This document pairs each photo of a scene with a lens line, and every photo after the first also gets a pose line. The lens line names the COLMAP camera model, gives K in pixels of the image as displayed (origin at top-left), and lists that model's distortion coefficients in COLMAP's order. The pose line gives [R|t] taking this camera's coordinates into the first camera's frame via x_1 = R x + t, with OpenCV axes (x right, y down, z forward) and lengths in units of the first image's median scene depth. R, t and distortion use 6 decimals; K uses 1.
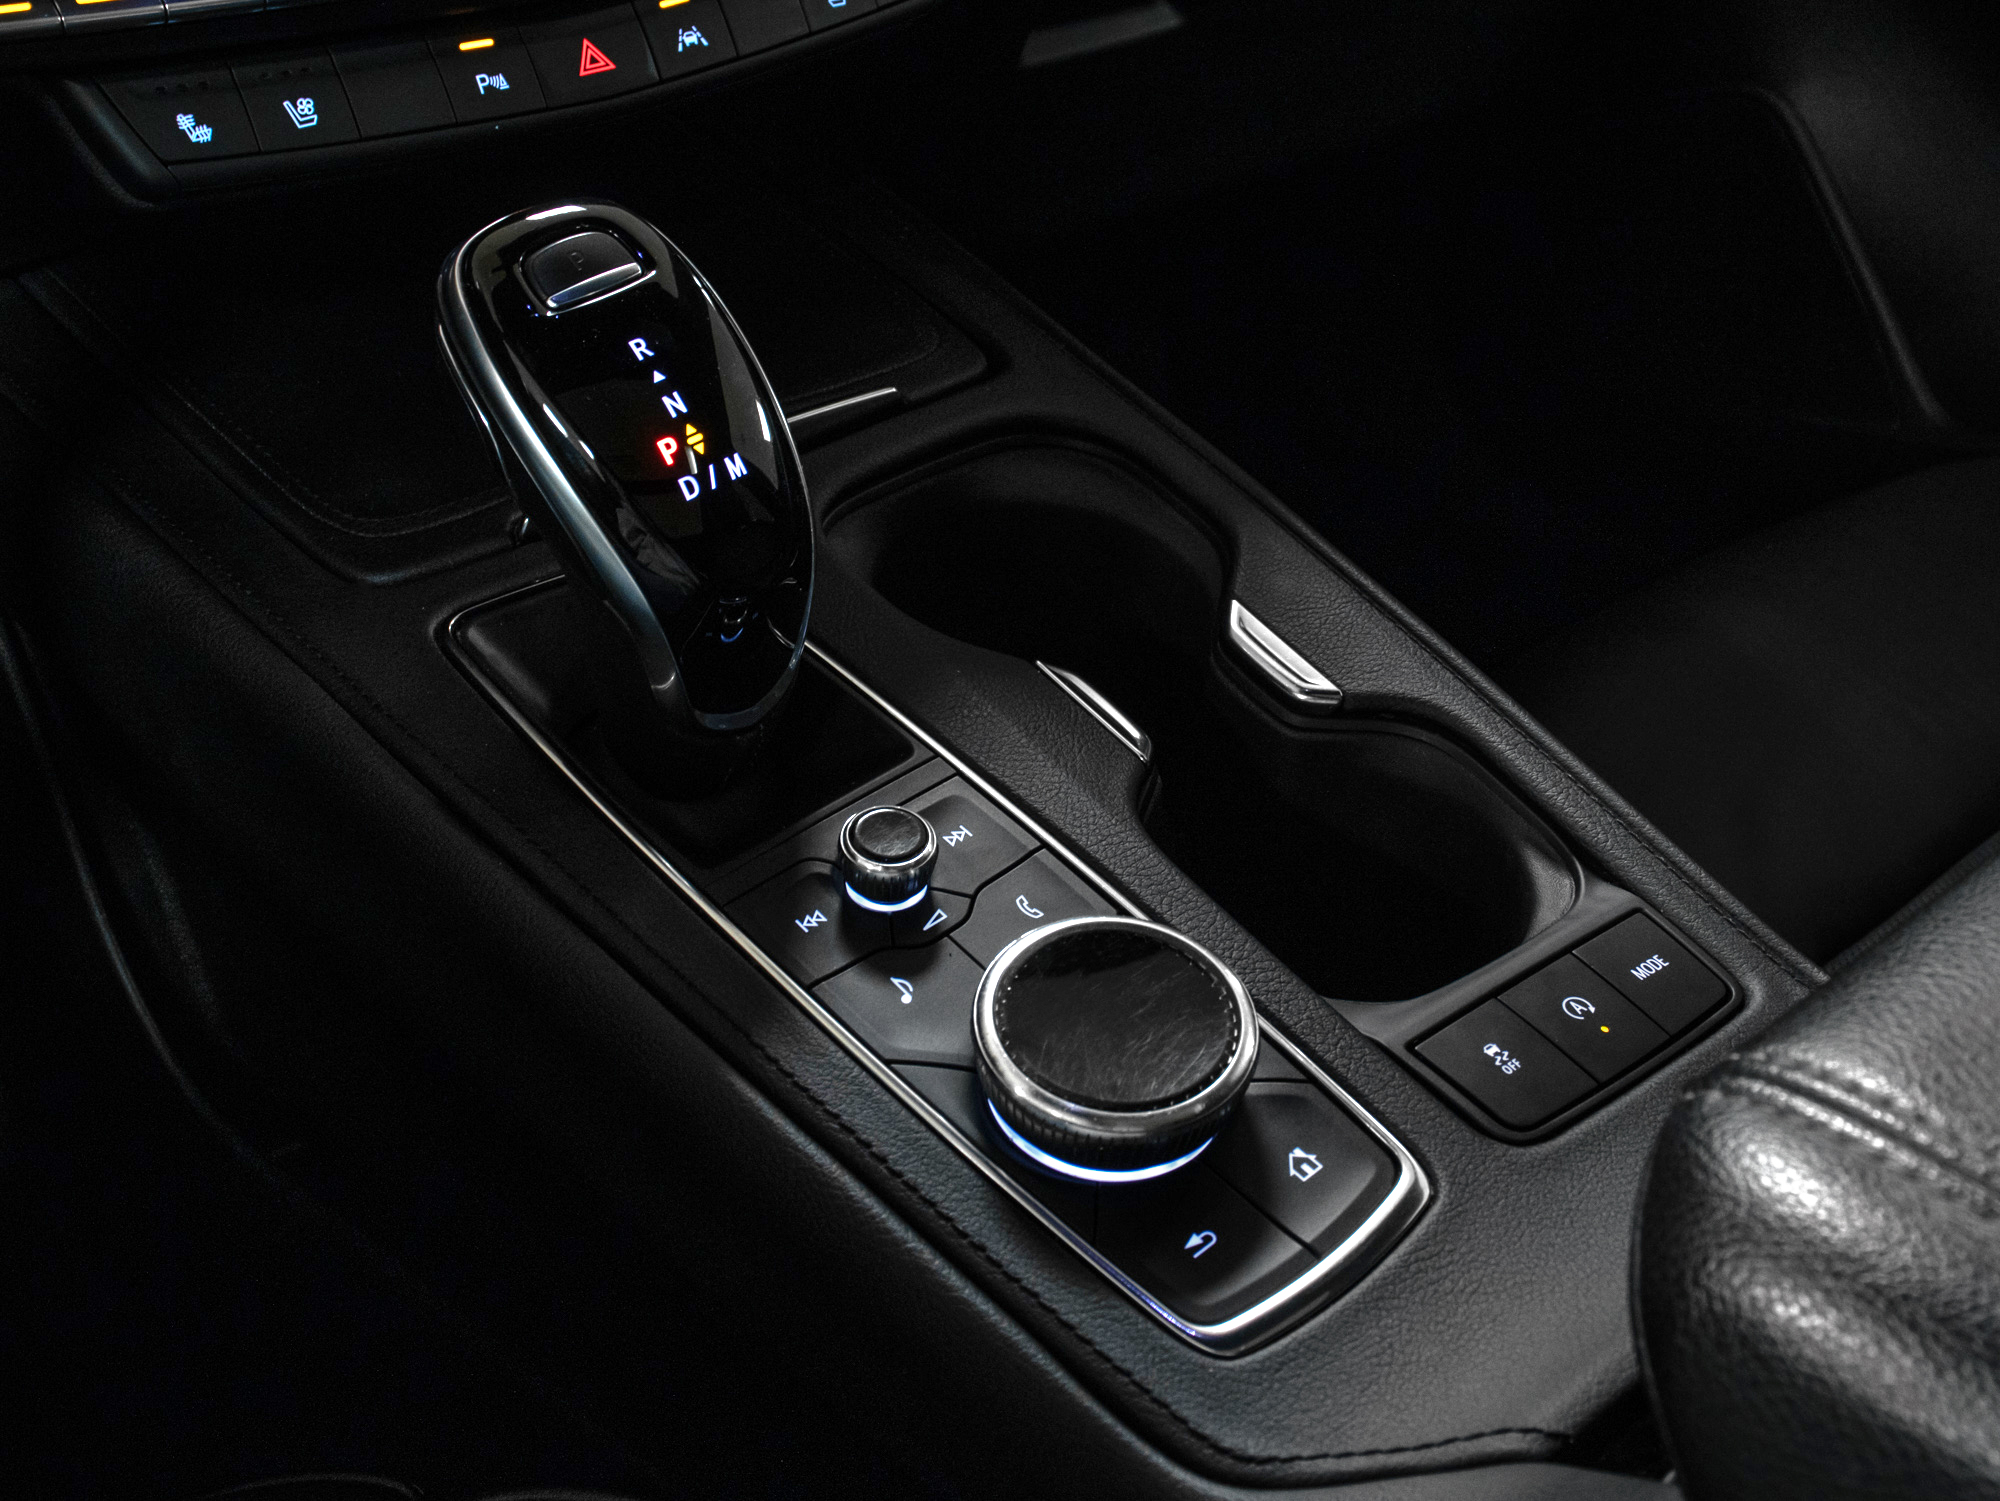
lens RADIAL K [[2314.2, 0, 1002.6], [0, 2314.2, 737.3], [0, 0, 1]] dist [-0.147884, 0.000000]
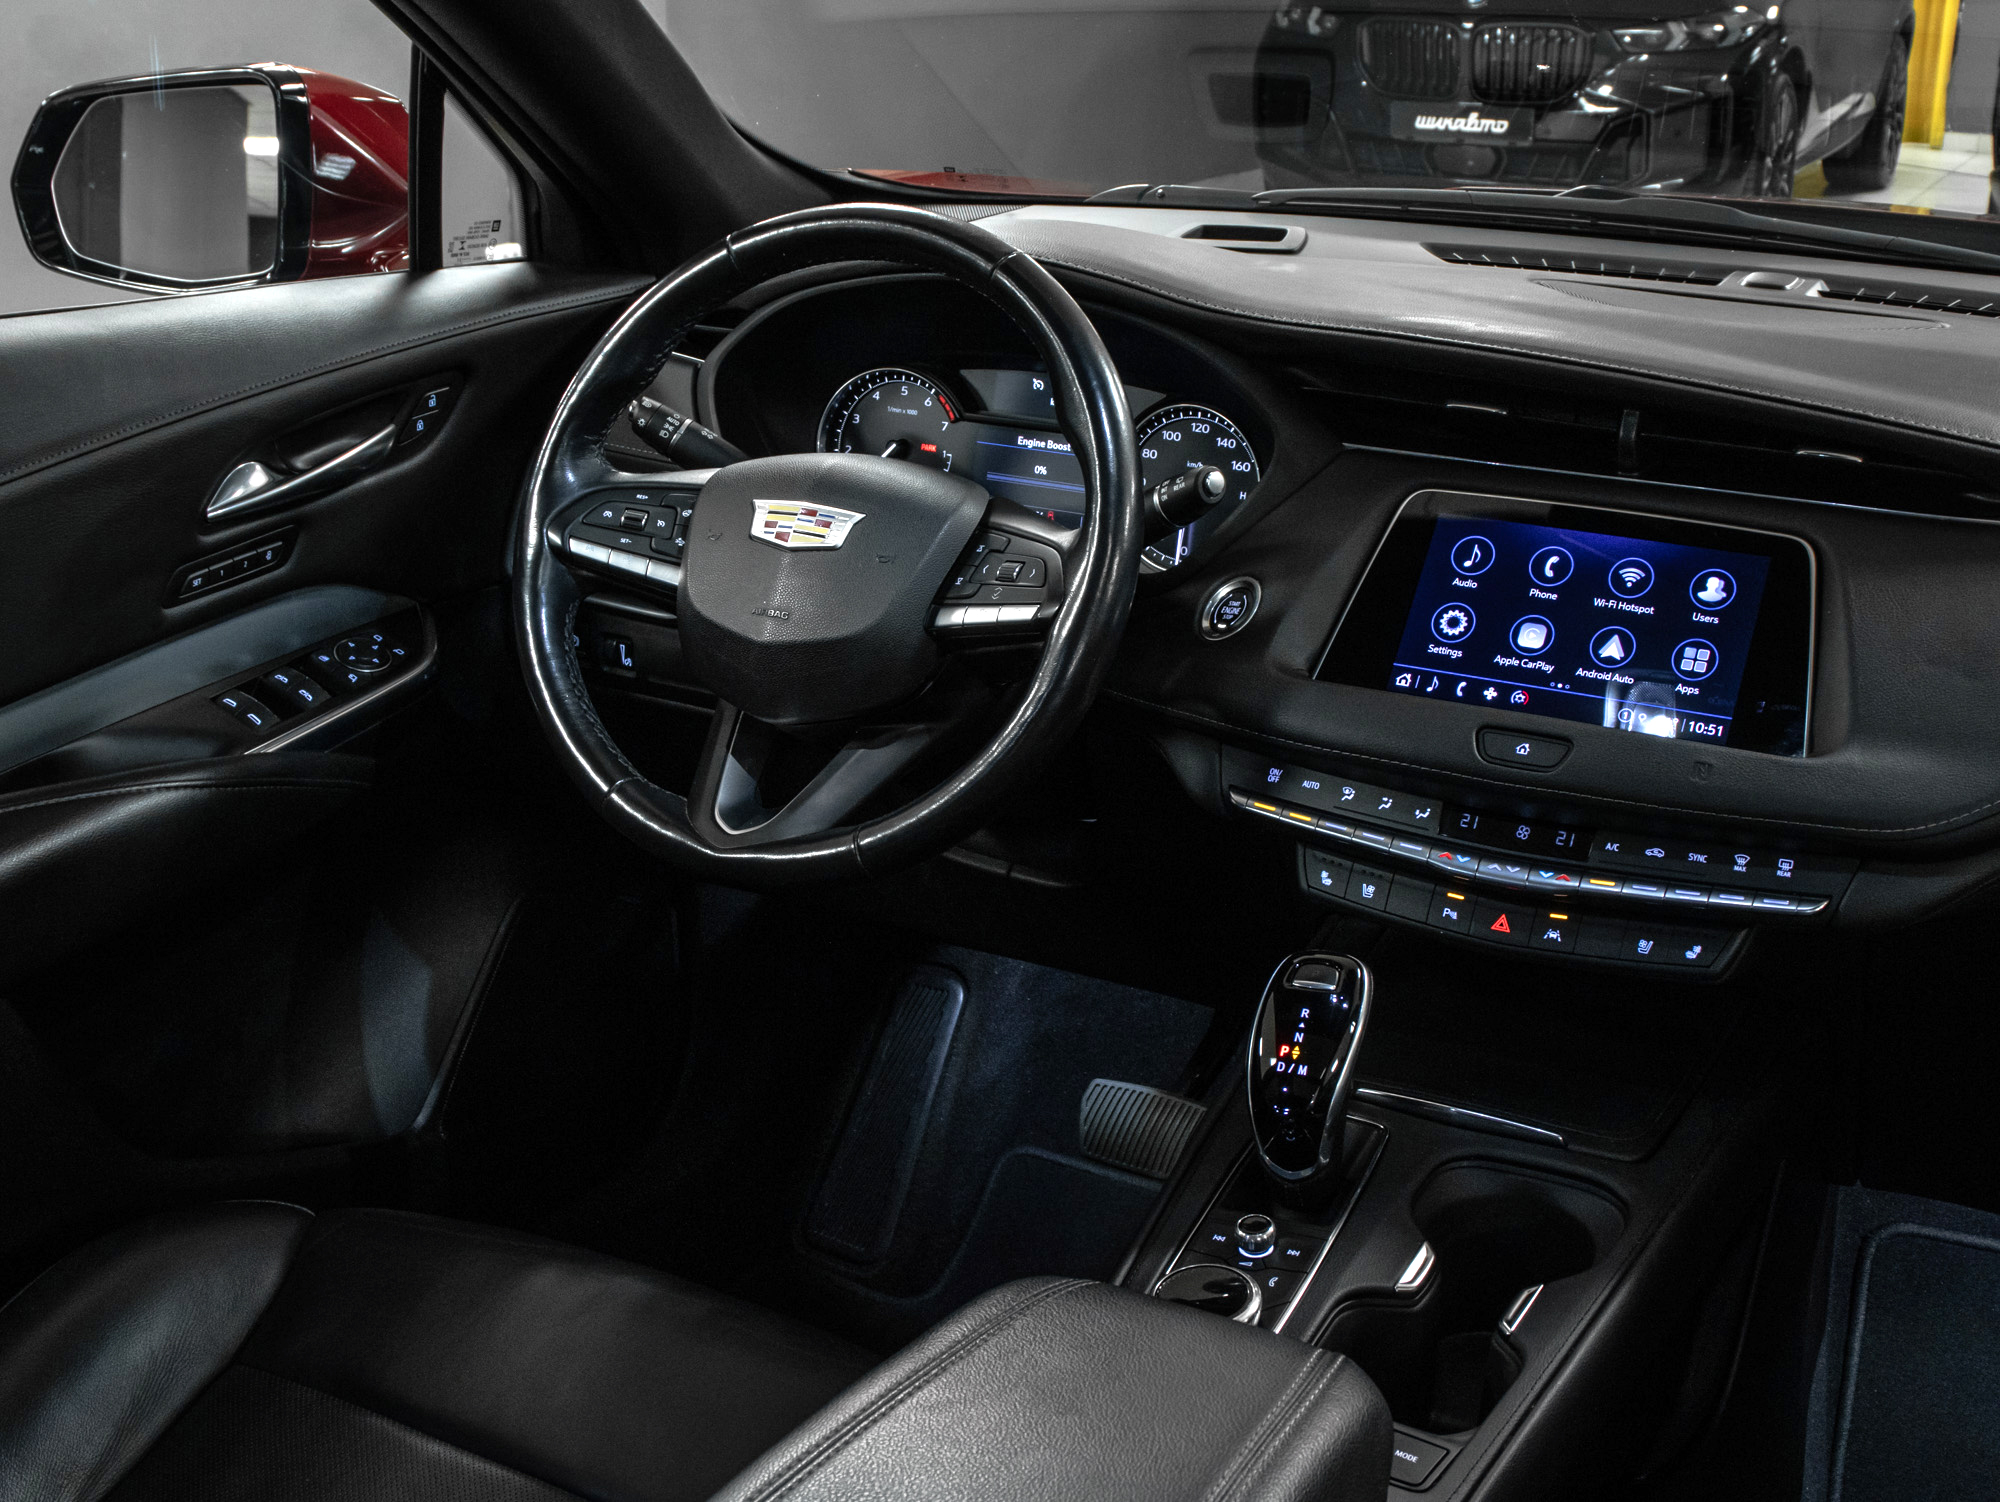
lens RADIAL K [[2314.2, 0, 988.8], [0, 2314.2, 756.3], [0, 0, 1]] dist [-0.147884, 0.000000]
pose [[0.330525, 0.277231, -0.902162, 1.733890], [-0.524714, 0.848518, 0.068507, -0.362472], [0.784493, 0.450734, 0.425923, -0.409840]]
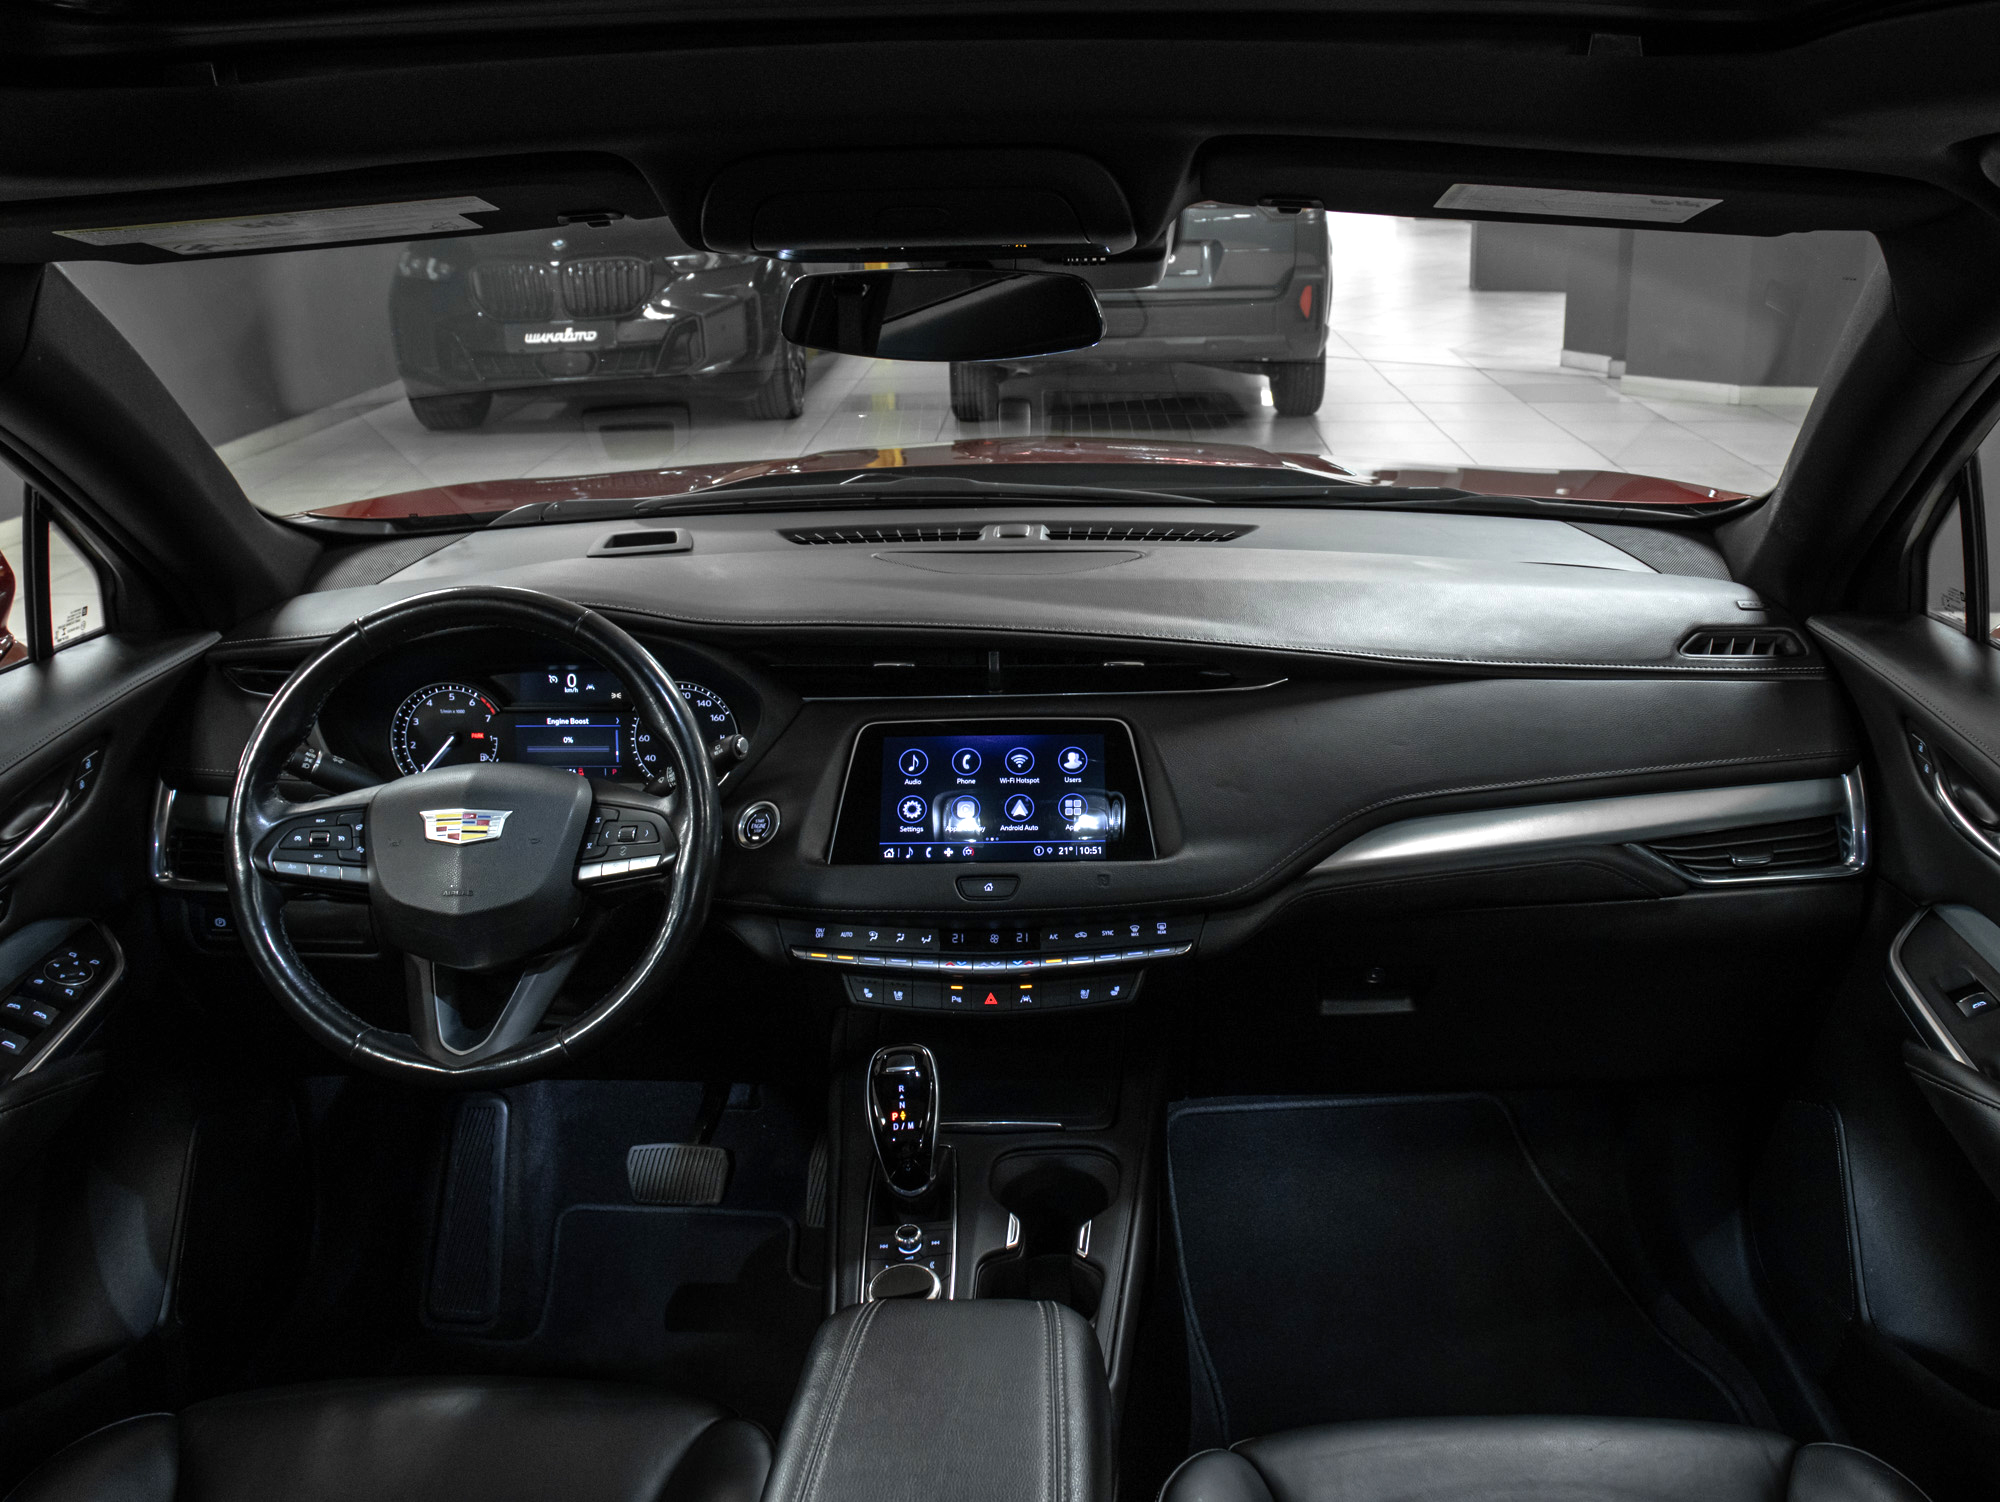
lens RADIAL K [[1787.2, 0, 1010.1], [0, 1787.2, 751.9], [0, 0, 1]] dist [-0.158904, 0.110816]
pose [[0.721702, 0.160436, -0.673354, 1.699132], [-0.340915, 0.928992, -0.144048, -0.297099], [0.602430, 0.333517, 0.725151, -1.097790]]
